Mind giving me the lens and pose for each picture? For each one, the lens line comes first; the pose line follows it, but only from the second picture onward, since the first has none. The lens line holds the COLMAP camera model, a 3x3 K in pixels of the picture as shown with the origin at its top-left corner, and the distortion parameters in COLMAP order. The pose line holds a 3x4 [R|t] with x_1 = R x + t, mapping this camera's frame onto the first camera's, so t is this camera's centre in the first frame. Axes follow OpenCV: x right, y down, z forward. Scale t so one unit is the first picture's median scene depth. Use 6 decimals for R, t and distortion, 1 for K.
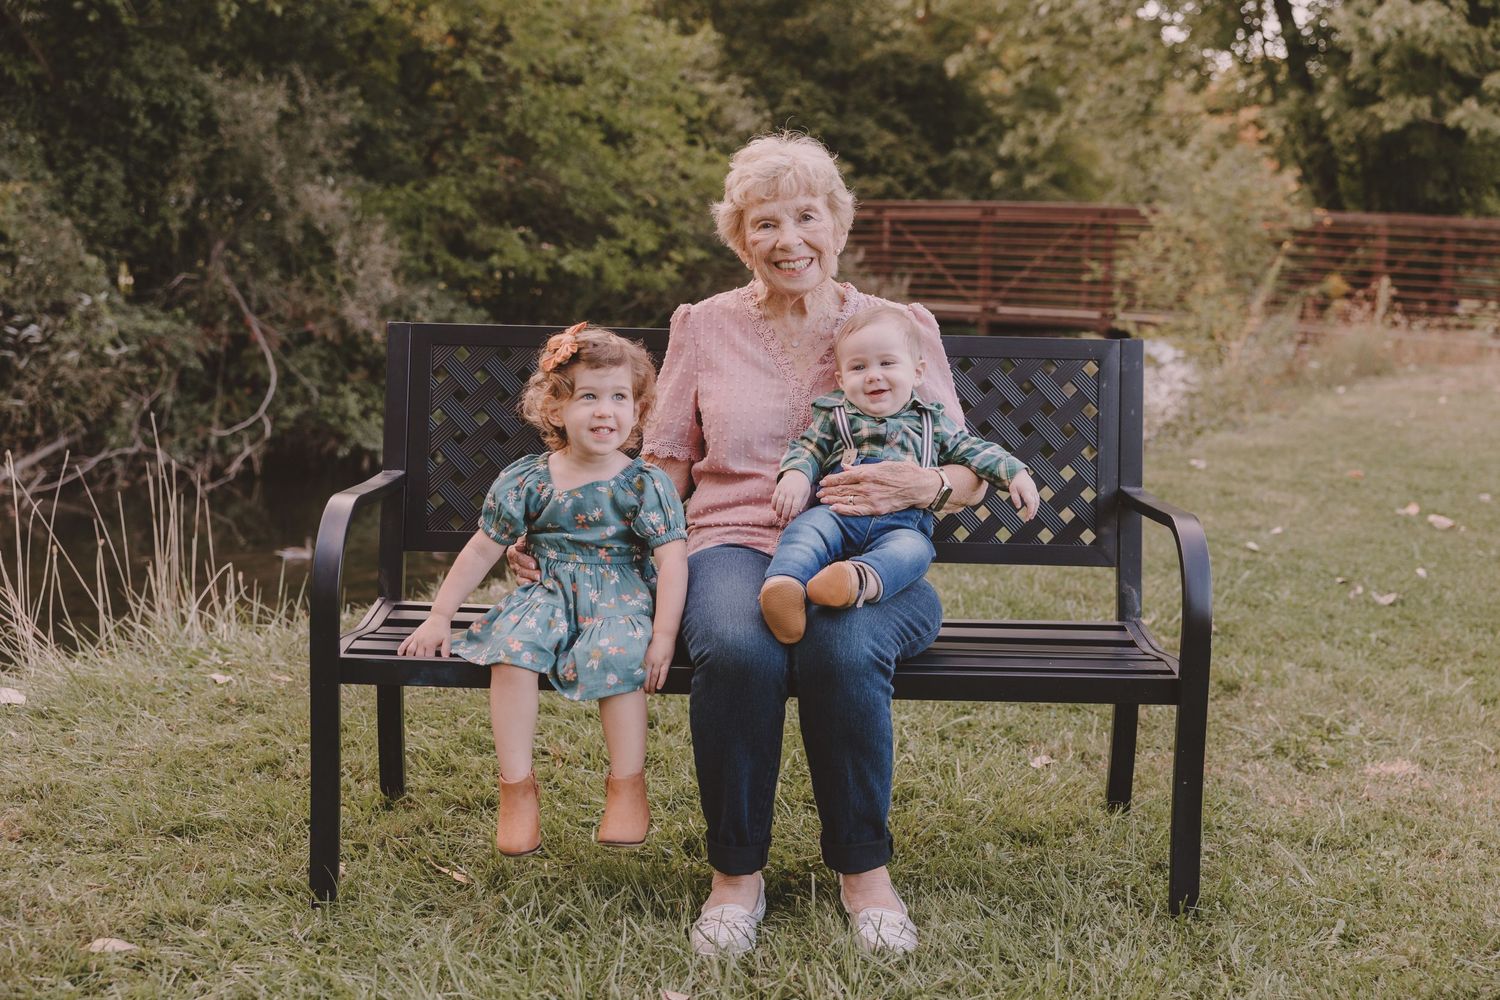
lens RADIAL K [[1797.8, 0, 750.0], [0, 1797.8, 500.0], [0, 0, 1]] dist [-0.012151, 0.060890]
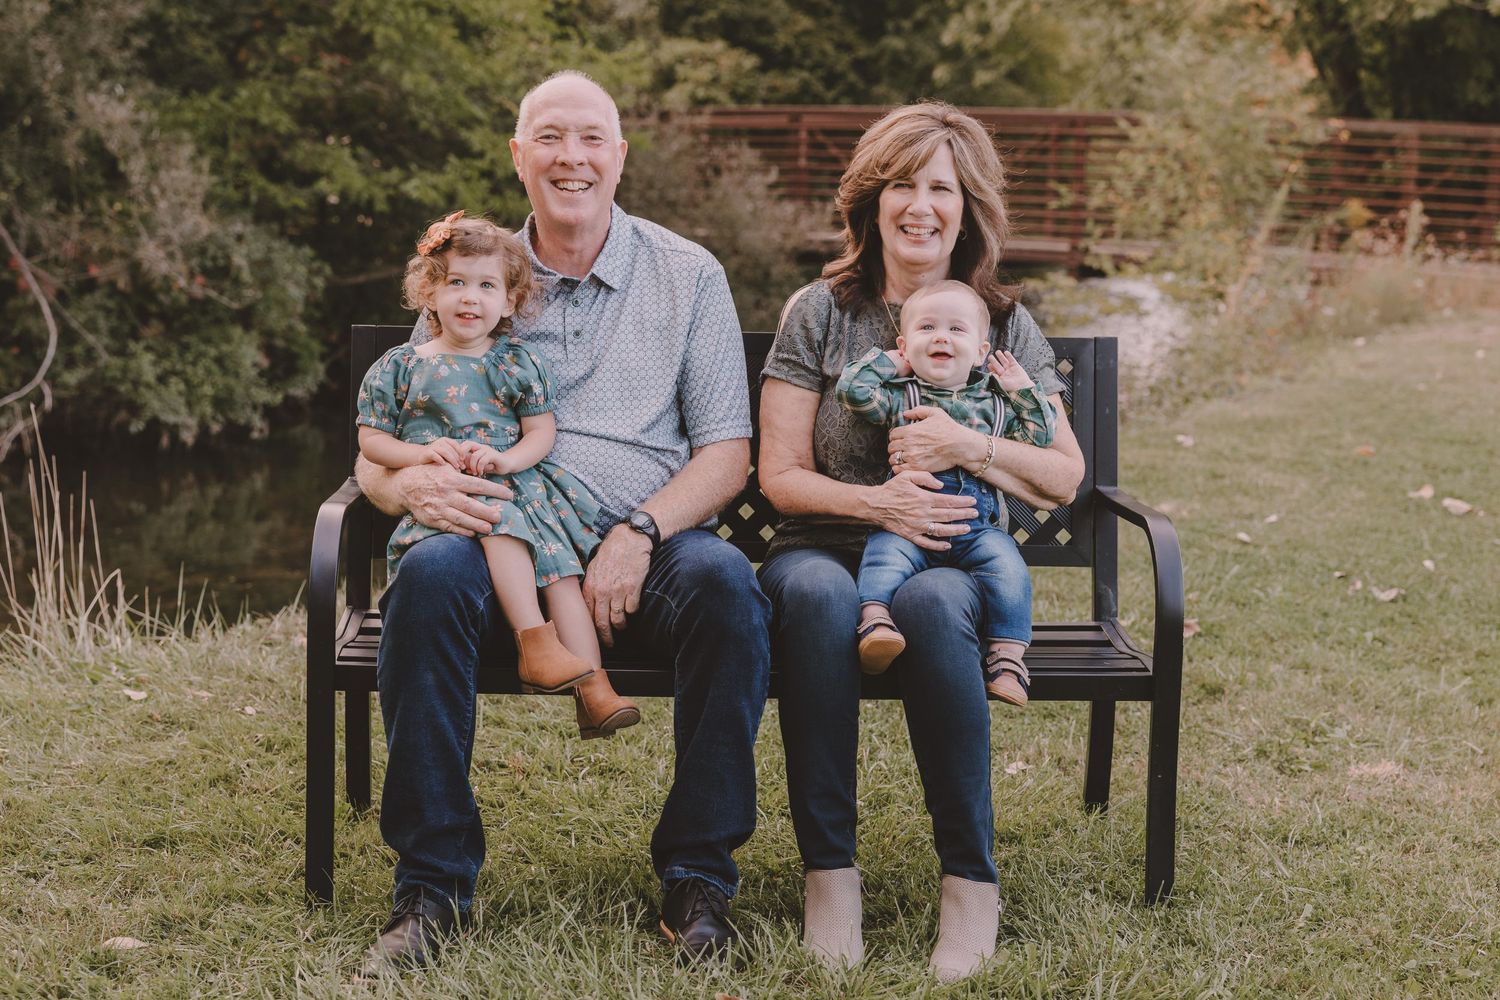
lens RADIAL K [[2227.7, 0, 750.0], [0, 2227.7, 500.0], [0, 0, 1]] dist [-0.016984, 0.036954]
pose [[0.998762, -0.009237, 0.048876, -0.025769], [0.008810, 0.999921, 0.008945, -0.006764], [-0.048955, -0.008504, 0.998765, -0.126311]]
